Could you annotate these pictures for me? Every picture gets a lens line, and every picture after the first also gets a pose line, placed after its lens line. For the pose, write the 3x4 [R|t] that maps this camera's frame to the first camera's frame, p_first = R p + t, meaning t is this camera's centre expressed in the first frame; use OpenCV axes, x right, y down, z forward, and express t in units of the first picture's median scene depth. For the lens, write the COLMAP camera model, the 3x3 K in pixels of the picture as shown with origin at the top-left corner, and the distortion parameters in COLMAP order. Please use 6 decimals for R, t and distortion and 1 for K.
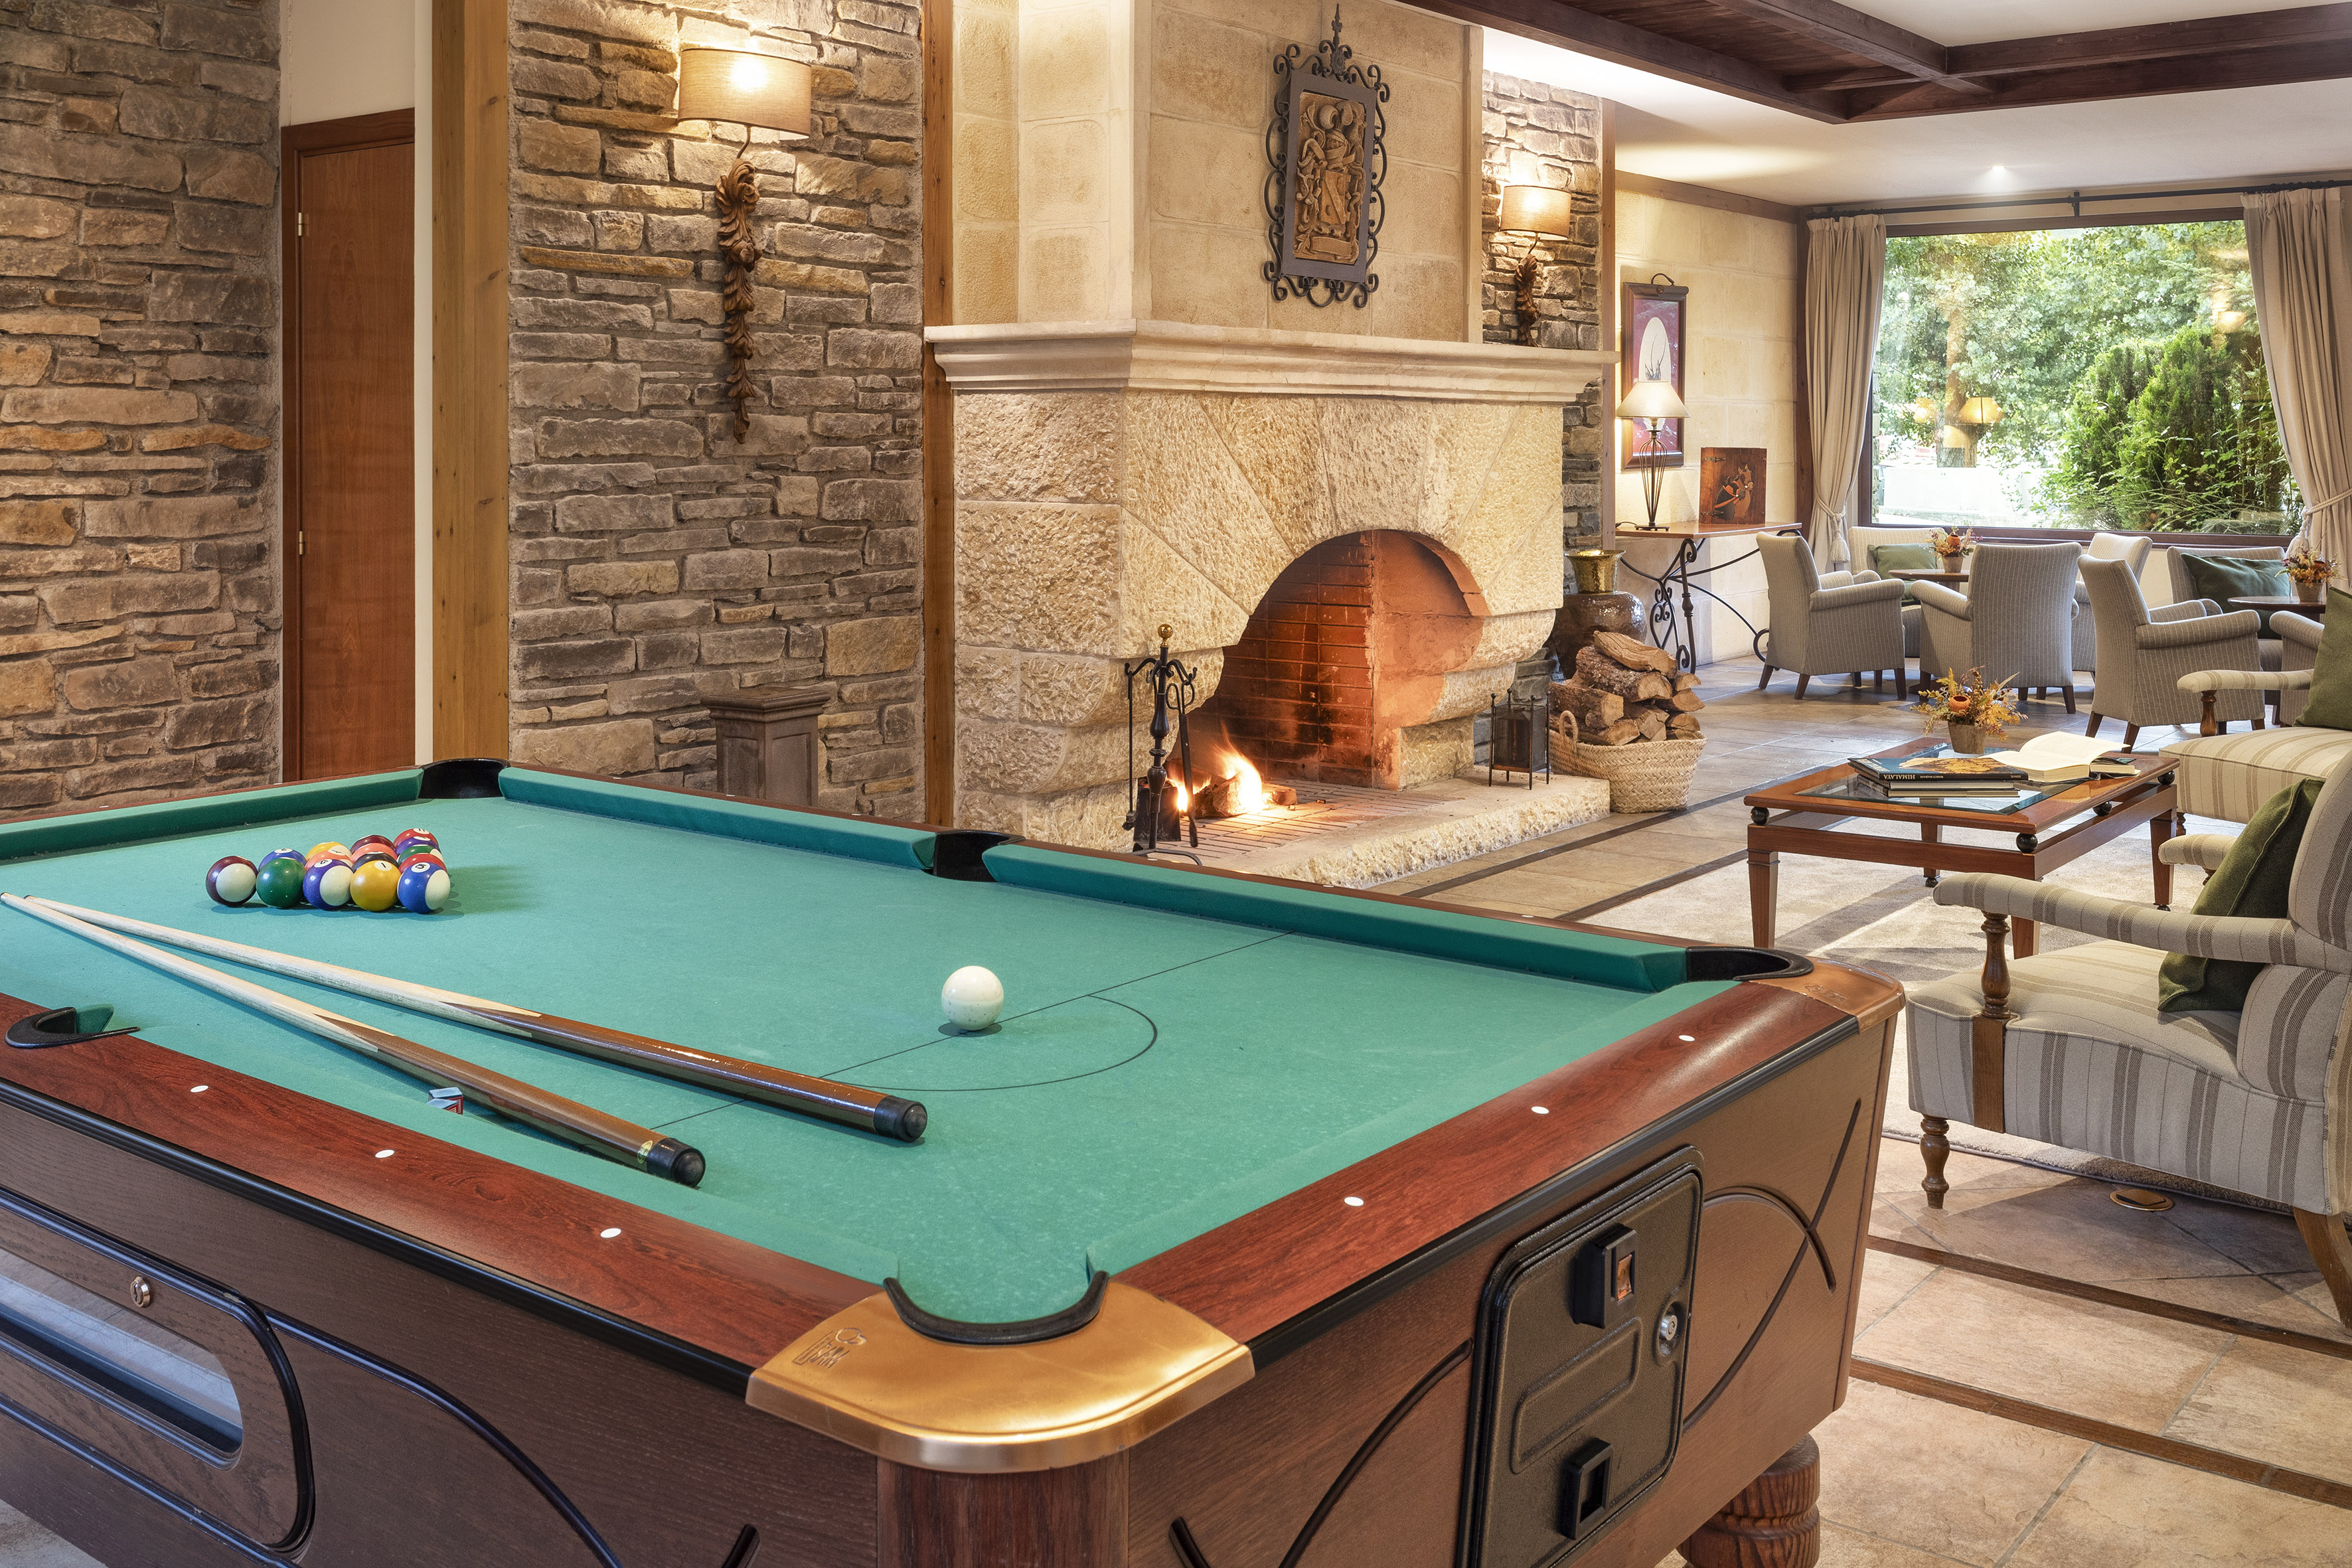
lens RADIAL K [[2258.9, 0, 1176.0], [0, 2258.9, 784.0], [0, 0, 1]] dist [0.004484, -0.003312]
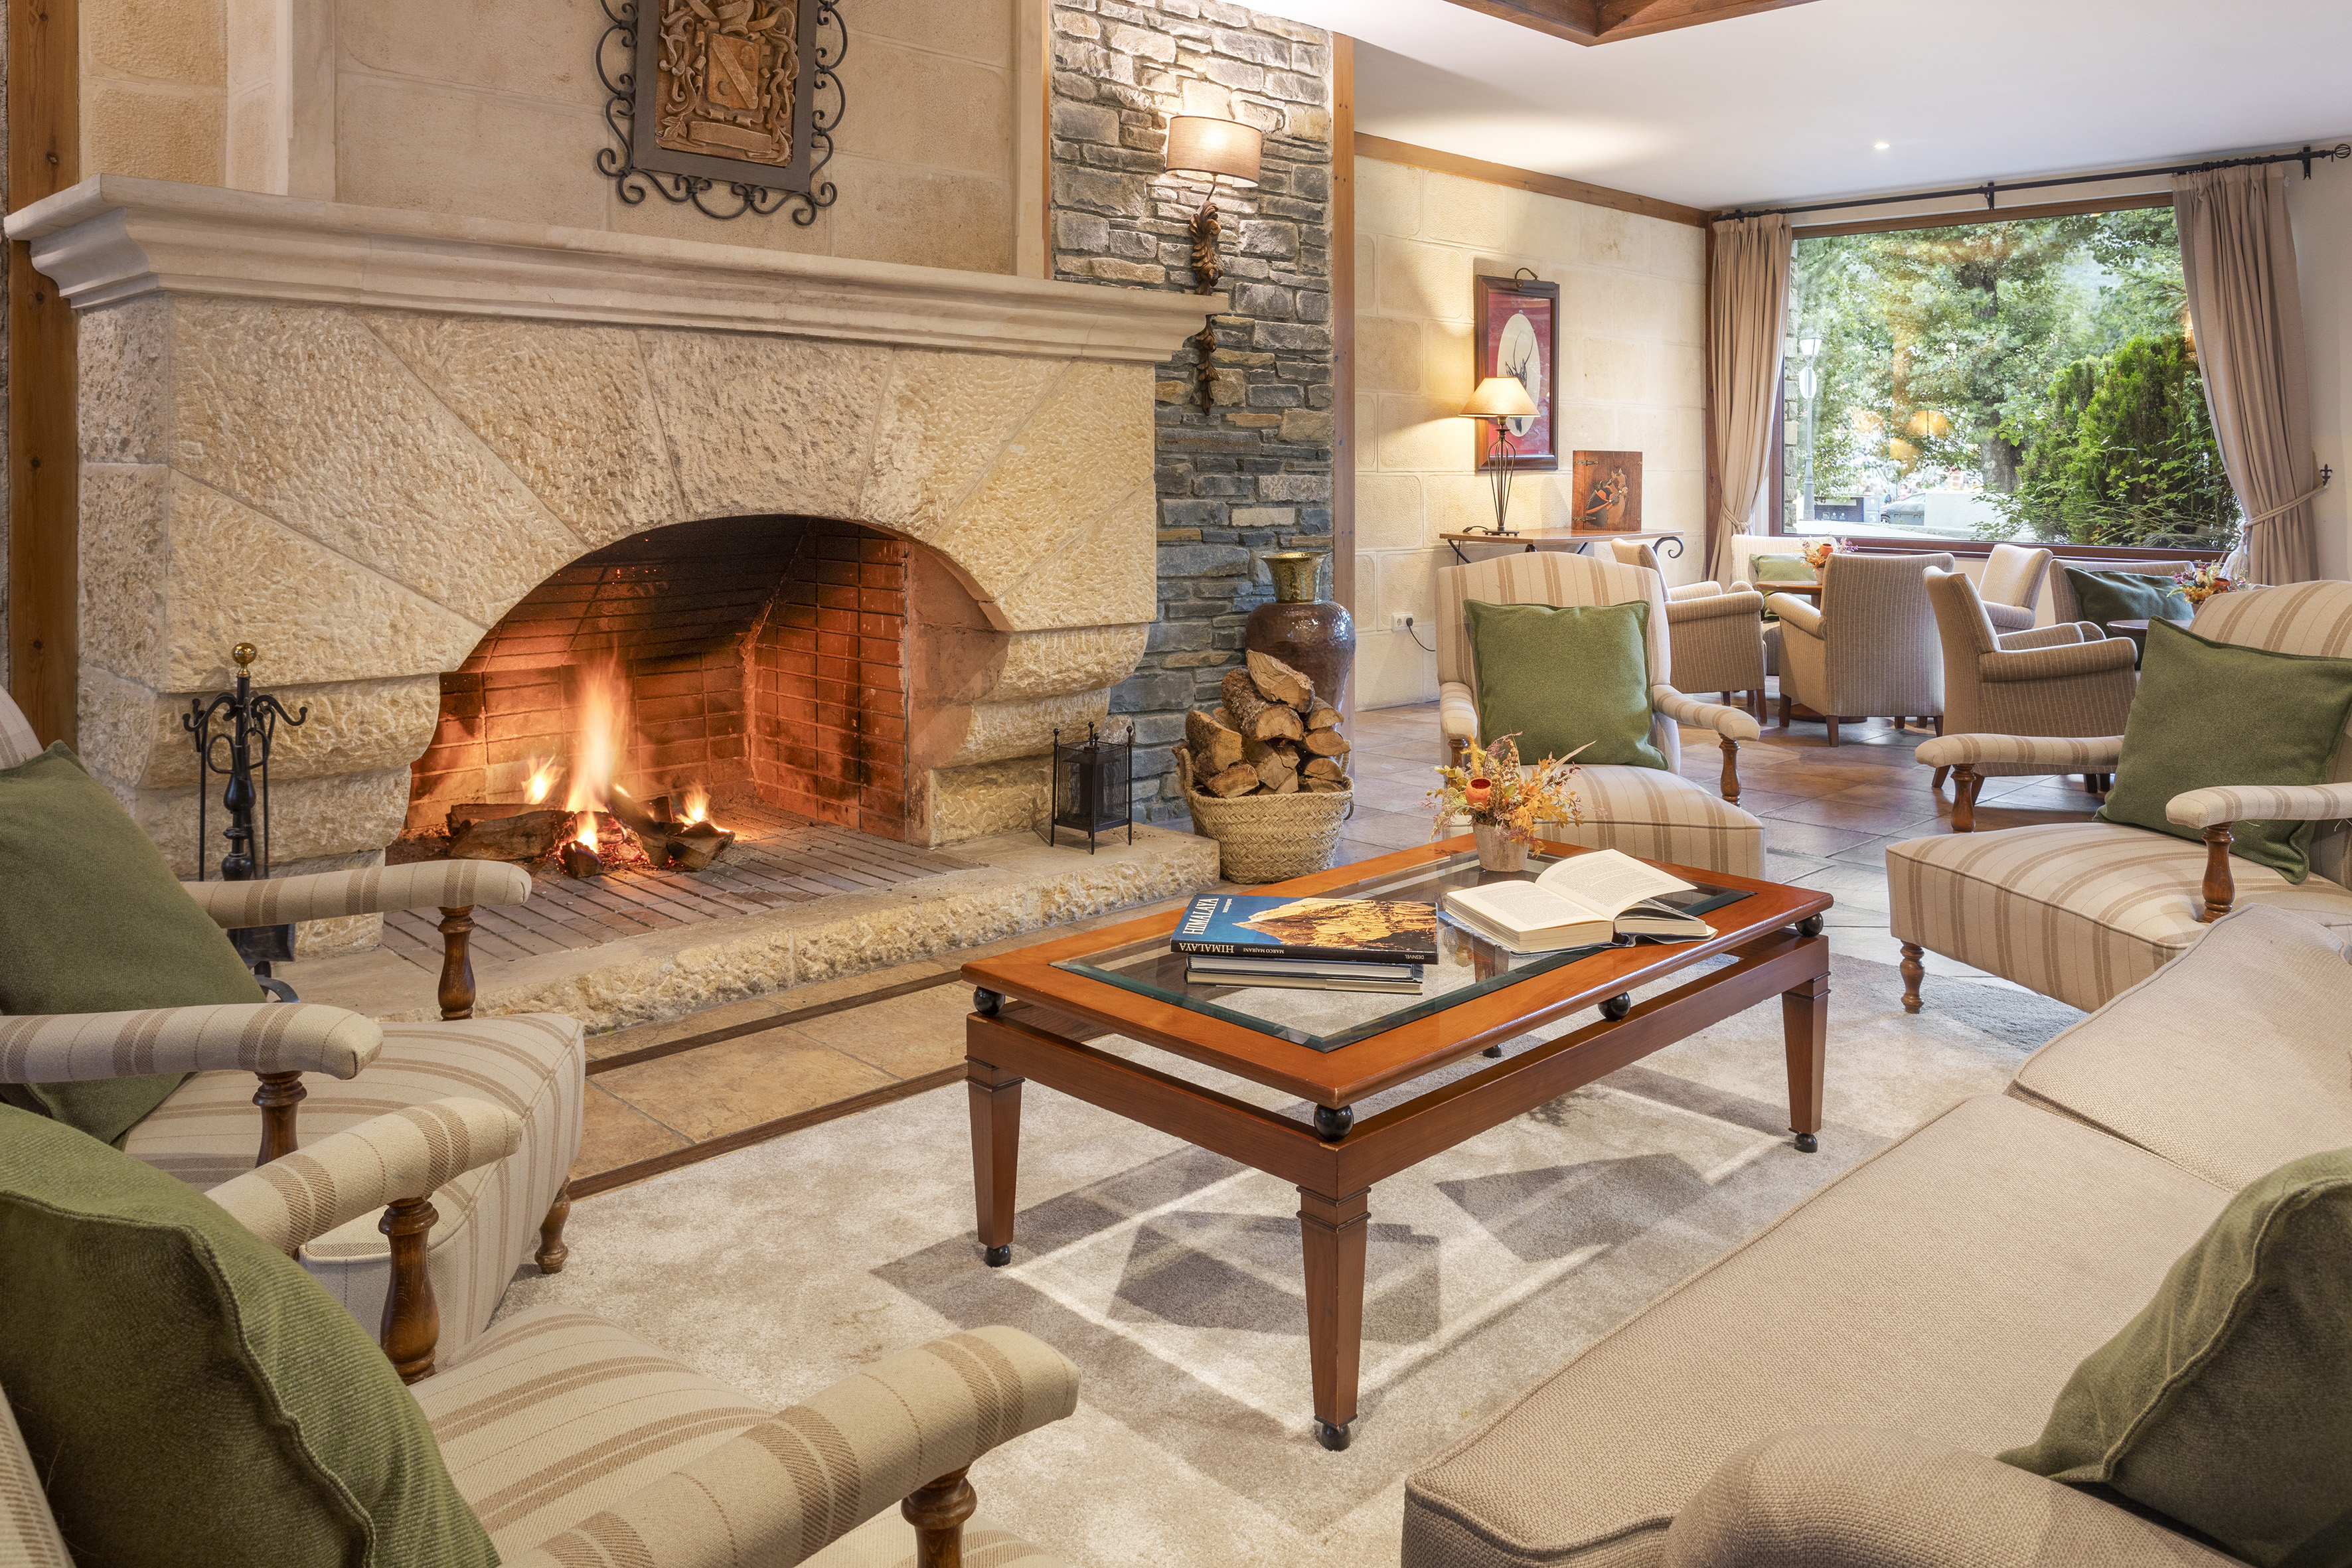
lens RADIAL K [[1742.9, 0, 1174.5], [0, 1742.9, 664.7], [0, 0, 1]] dist [-0.002029, 0.003796]
pose [[0.991379, 0.021906, -0.129185, 0.256154], [-0.027177, 0.998862, -0.039183, -0.039133], [0.128179, 0.042356, 0.990846, 0.397323]]
